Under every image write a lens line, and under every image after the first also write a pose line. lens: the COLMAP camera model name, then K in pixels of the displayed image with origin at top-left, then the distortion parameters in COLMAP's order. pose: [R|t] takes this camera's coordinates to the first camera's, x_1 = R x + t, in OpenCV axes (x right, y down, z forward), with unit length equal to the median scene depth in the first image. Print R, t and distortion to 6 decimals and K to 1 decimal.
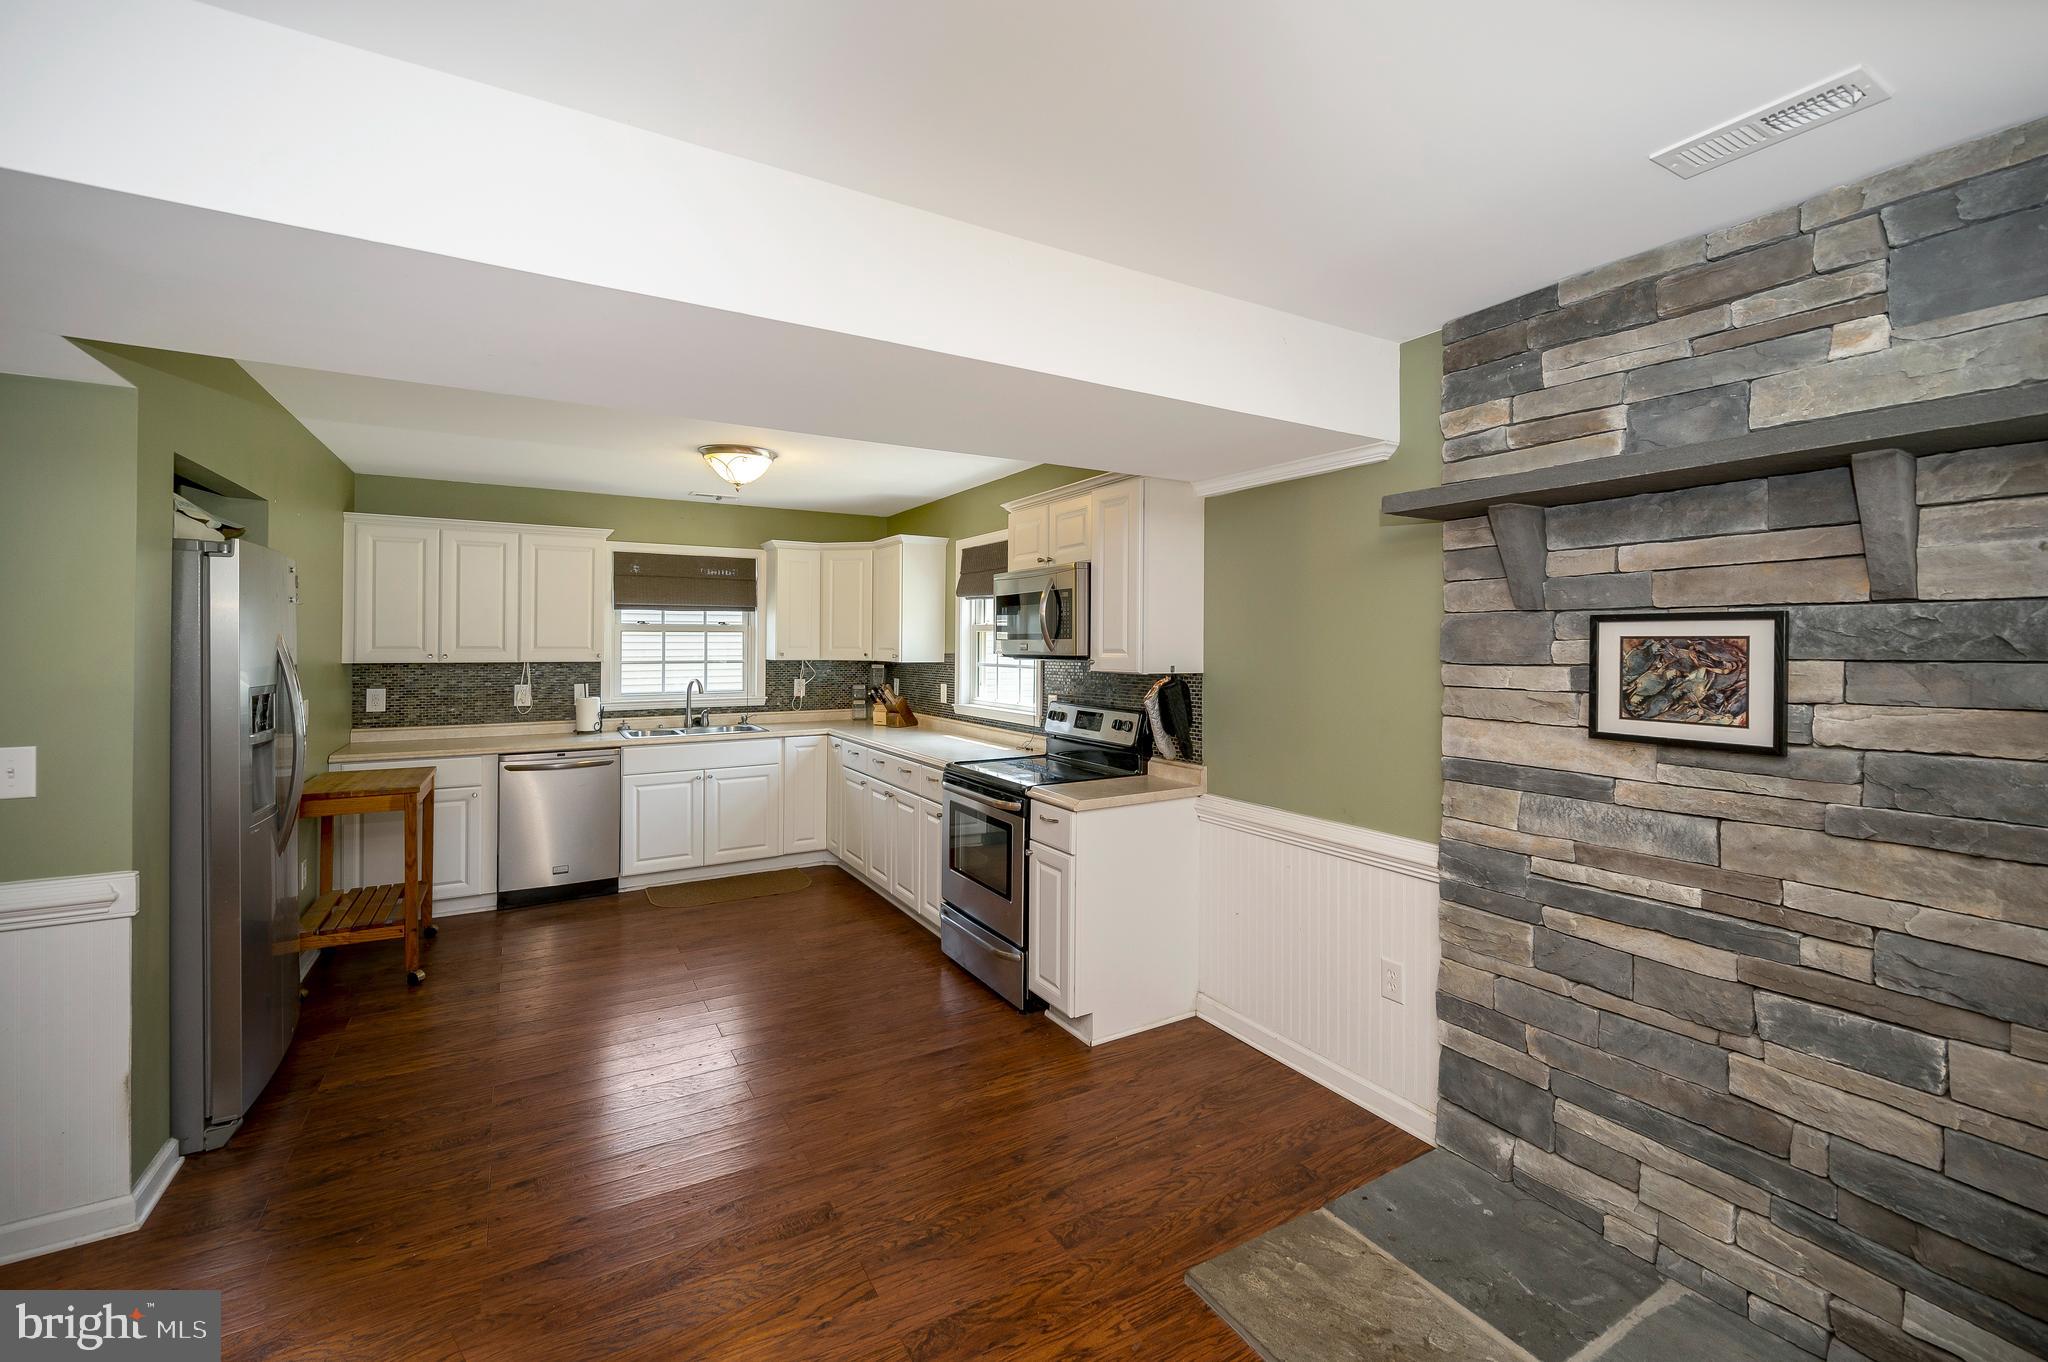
lens RADIAL K [[841.4, 0, 1012.9], [0, 841.4, 639.3], [0, 0, 1]] dist [-0.000024, -0.000089]
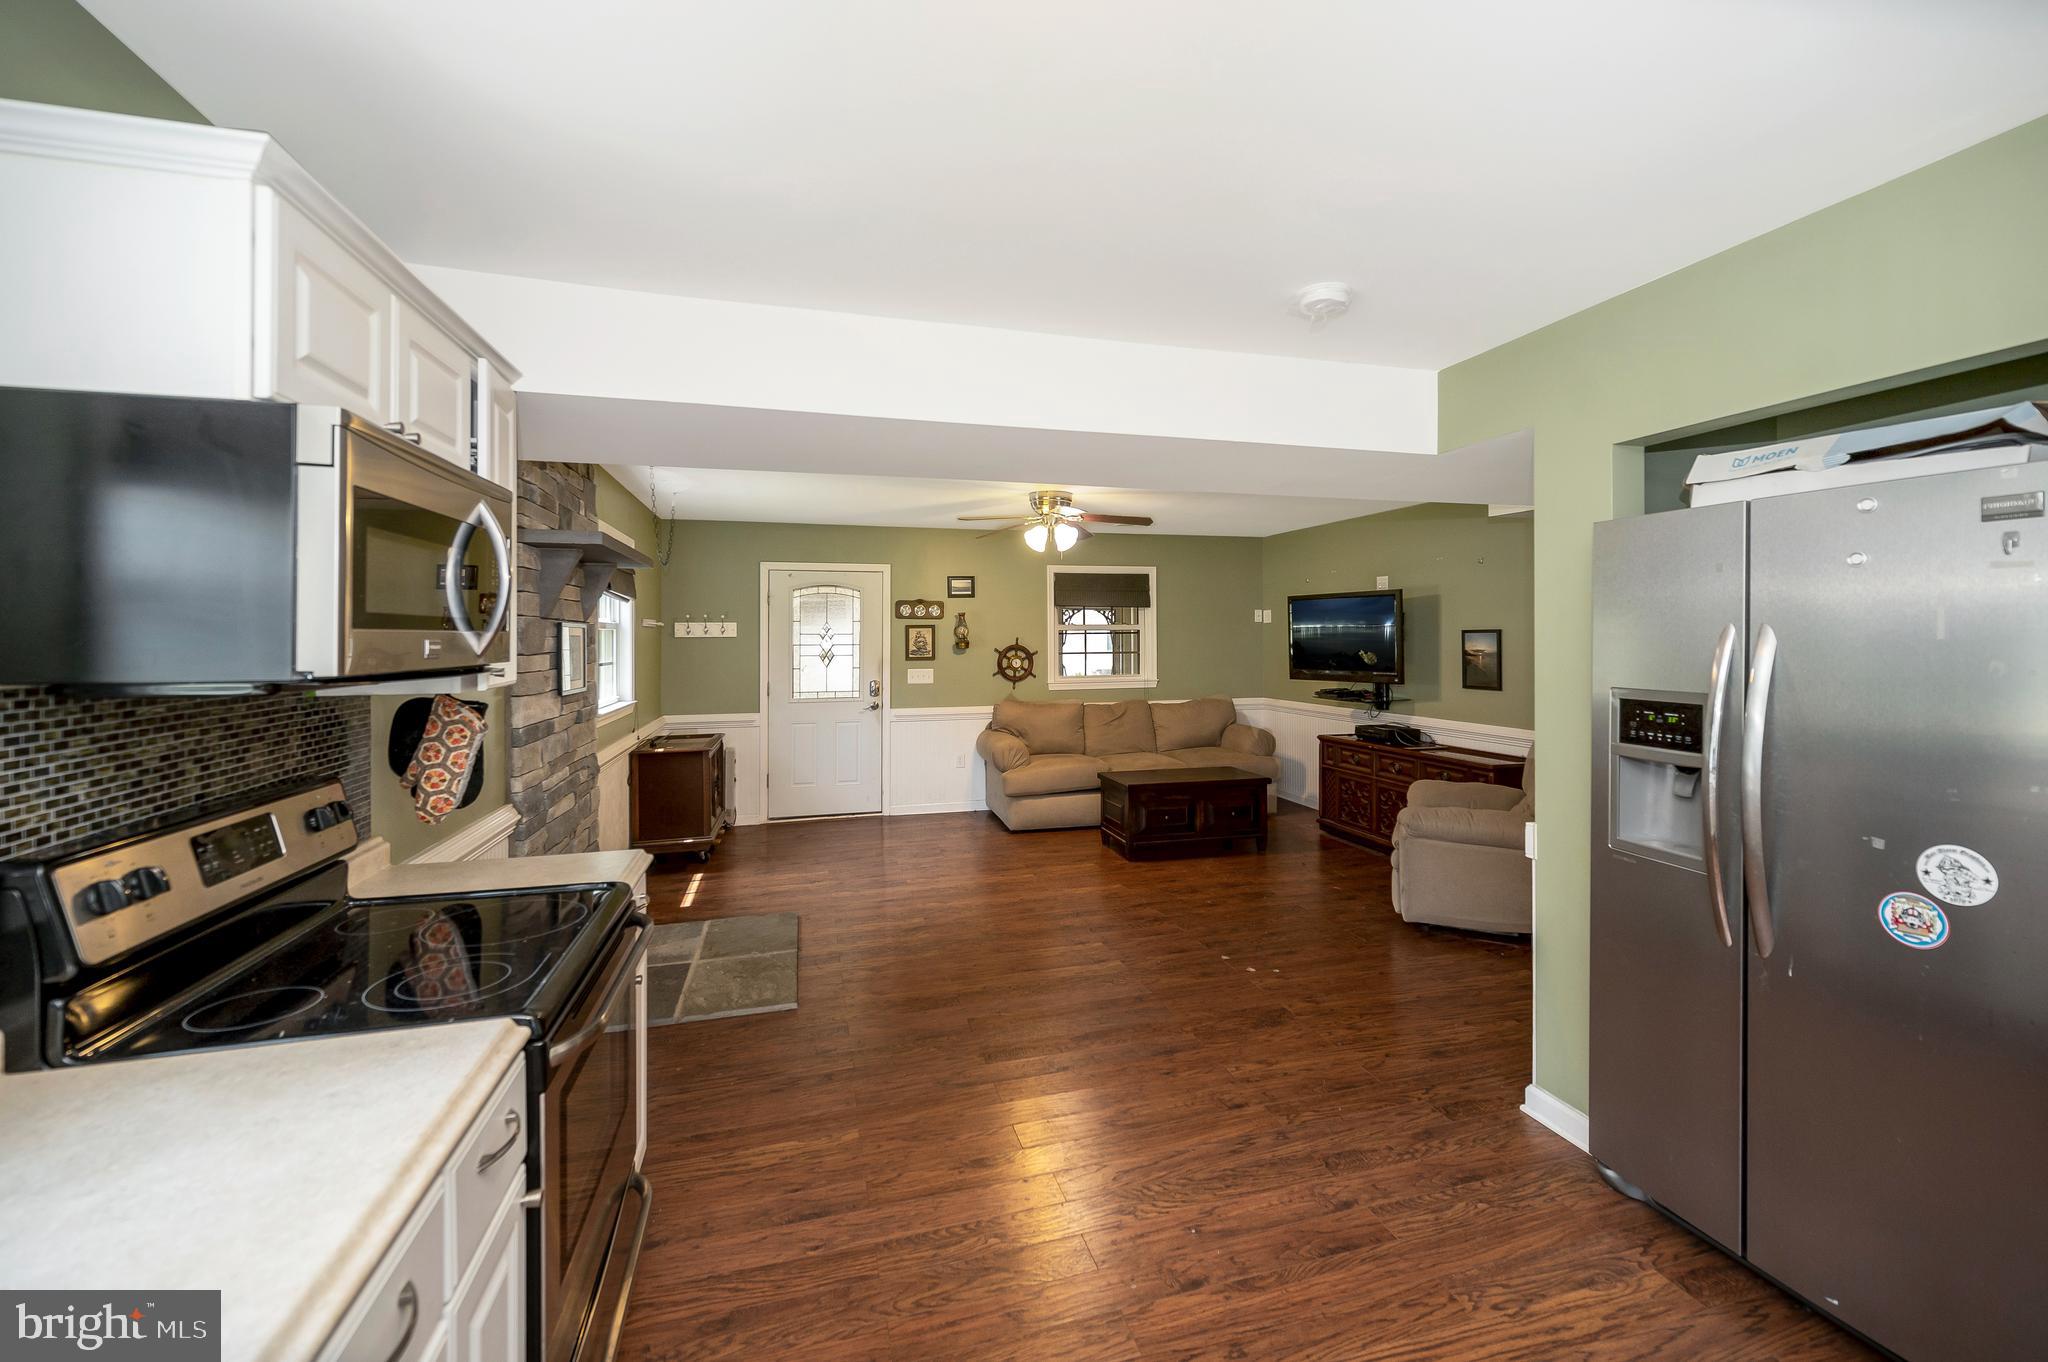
lens RADIAL K [[832.2, 0, 1037.4], [0, 832.2, 642.7], [0, 0, 1]] dist [-0.001043, -0.000029]
pose [[-0.969226, 0.002293, 0.246161, -0.258788], [0.002748, 0.999995, 0.001509, 0.003568], [-0.246157, 0.002139, -0.969228, 0.938942]]
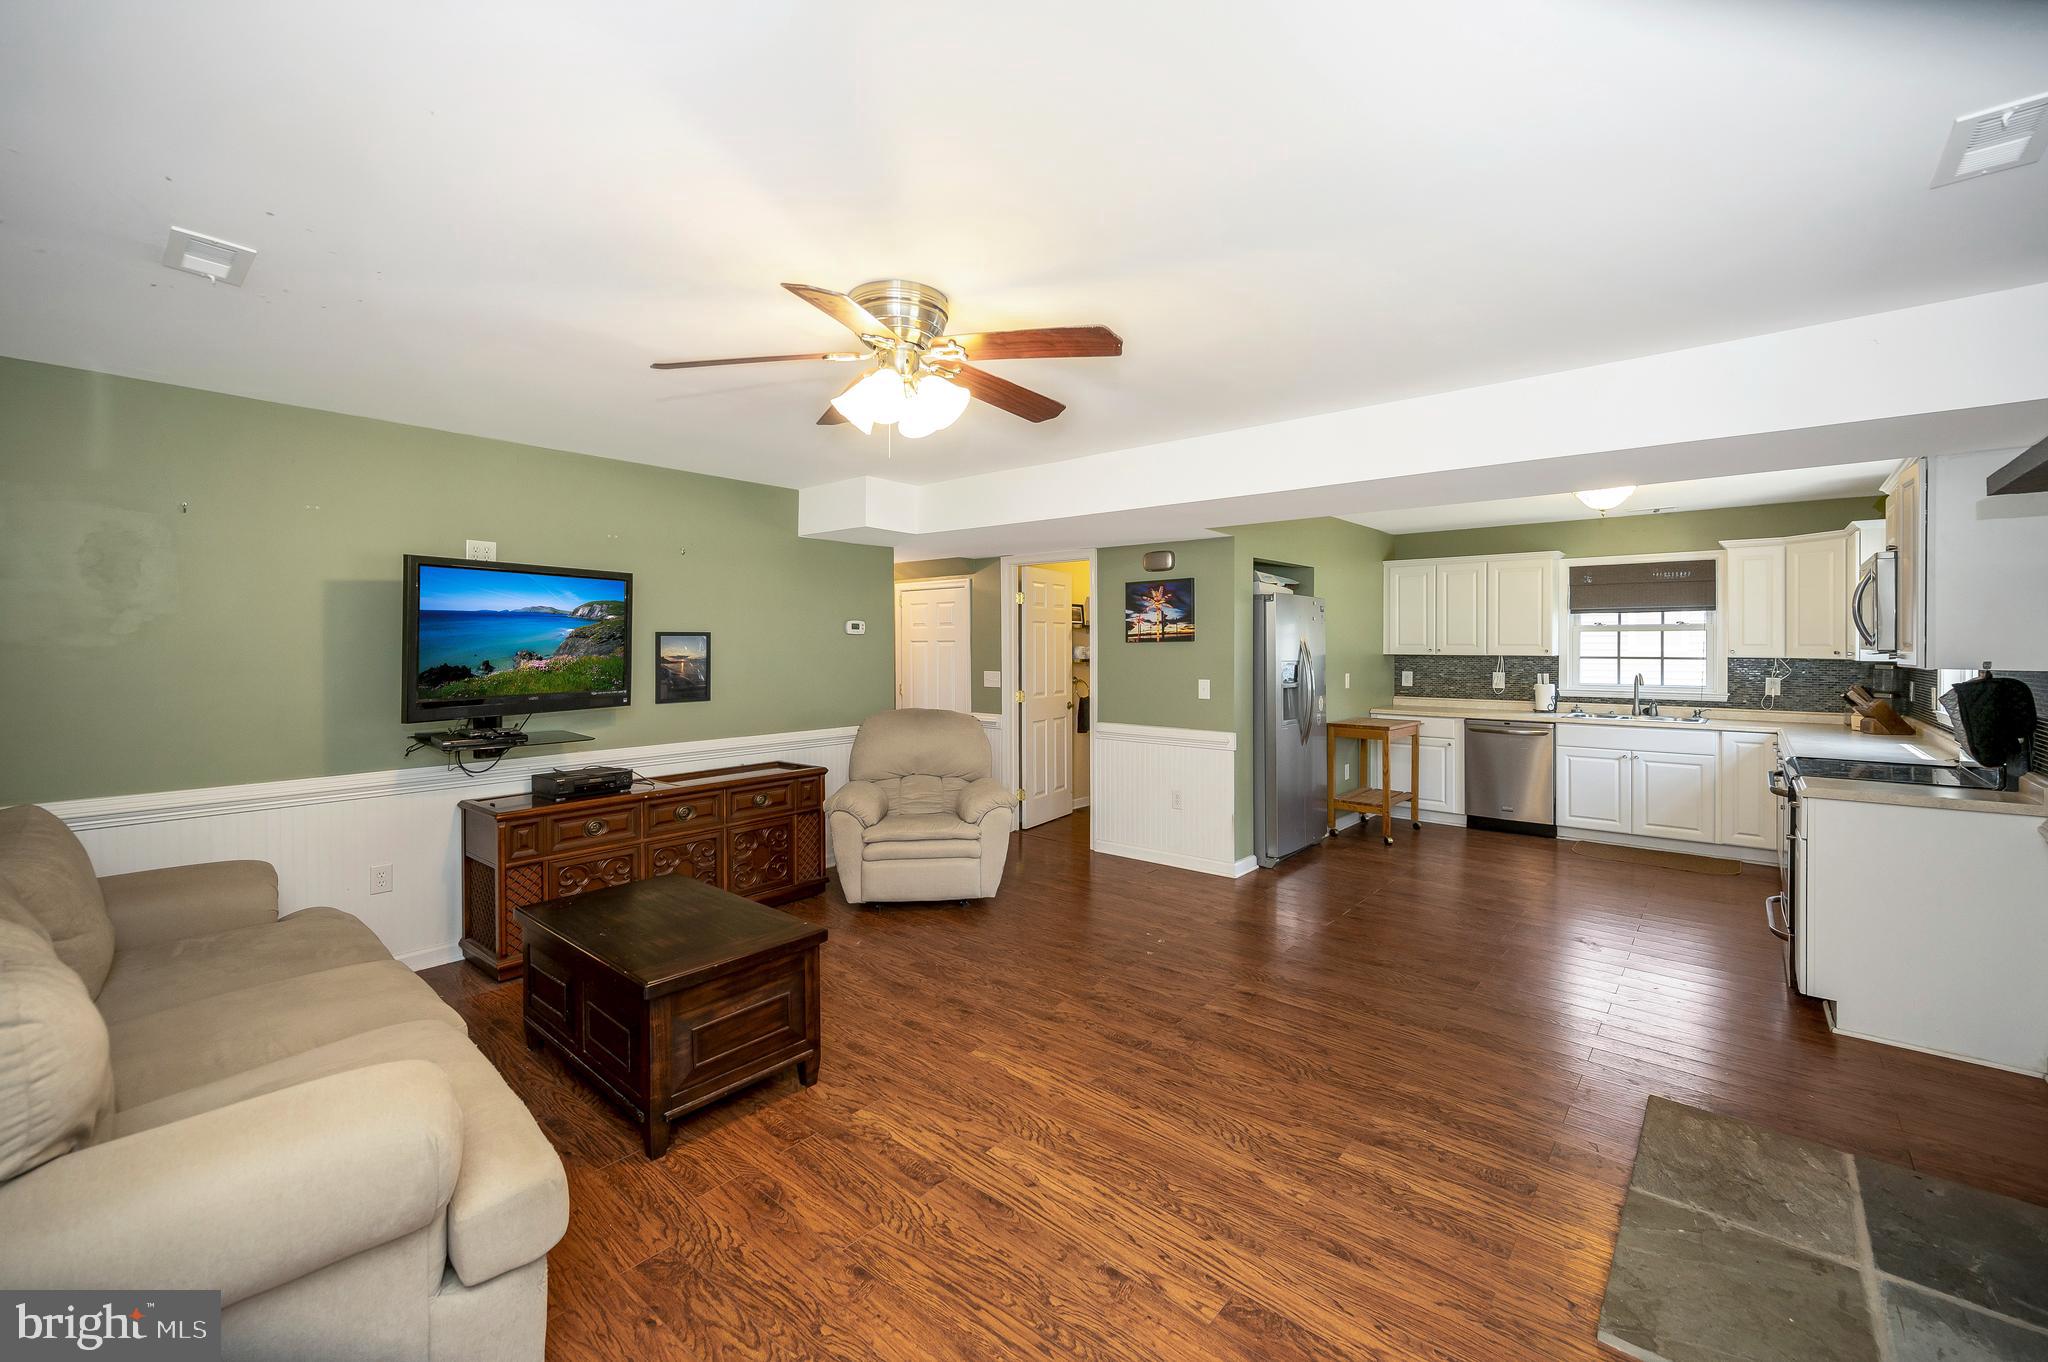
lens RADIAL K [[832.2, 0, 1037.4], [0, 832.2, 642.7], [0, 0, 1]] dist [-0.001043, -0.000029]
pose [[0.332062, -0.004296, -0.943248, 0.425783], [0.004811, 0.999984, -0.002861, 0.006239], [0.943245, -0.003588, 0.332077, -0.141487]]
